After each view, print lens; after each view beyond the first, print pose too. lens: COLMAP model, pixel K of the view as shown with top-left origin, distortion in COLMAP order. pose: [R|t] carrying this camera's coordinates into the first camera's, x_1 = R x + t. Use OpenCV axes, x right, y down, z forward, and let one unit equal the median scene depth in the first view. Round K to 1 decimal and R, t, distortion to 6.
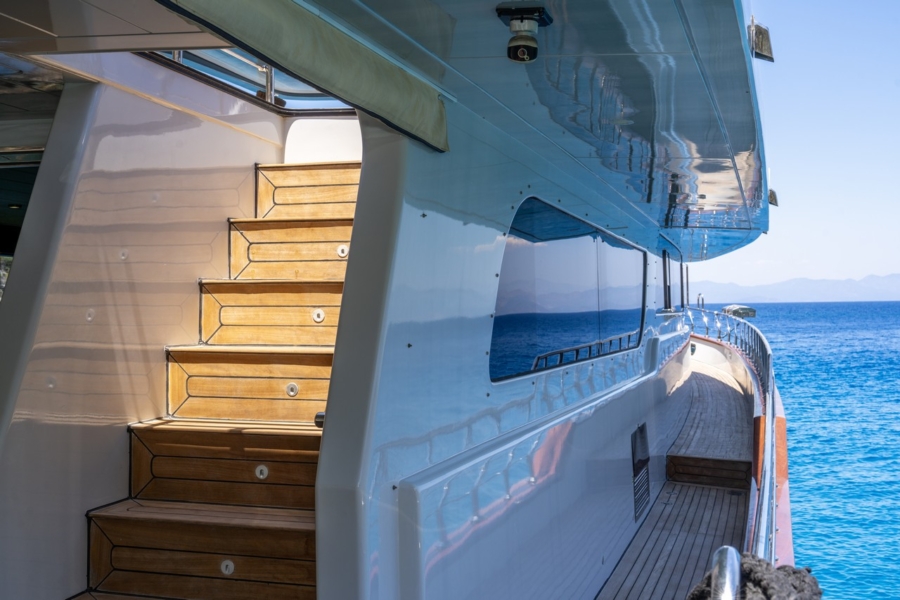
lens RADIAL K [[956.8, 0, 448.7], [0, 956.8, 281.0], [0, 0, 1]] dist [-0.029782, -0.005153]
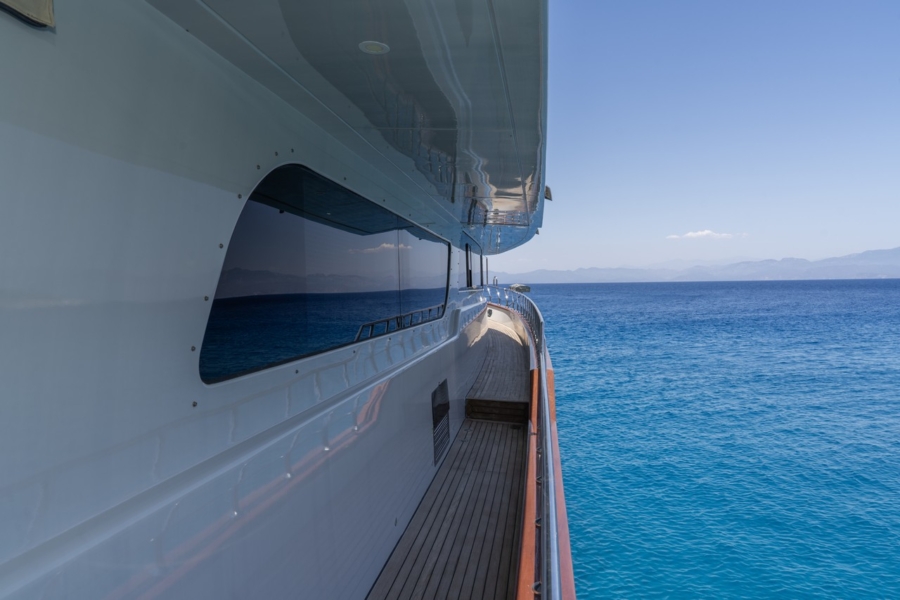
lens RADIAL K [[608.5, 0, 450.0], [0, 608.5, 300.0], [0, 0, 1]] dist [-0.000263, -0.000425]
pose [[0.983596, -0.007515, 0.180228, 0.058114], [-0.001565, 0.998739, 0.050186, 0.004838], [-0.180377, -0.049645, 0.982344, 0.190349]]
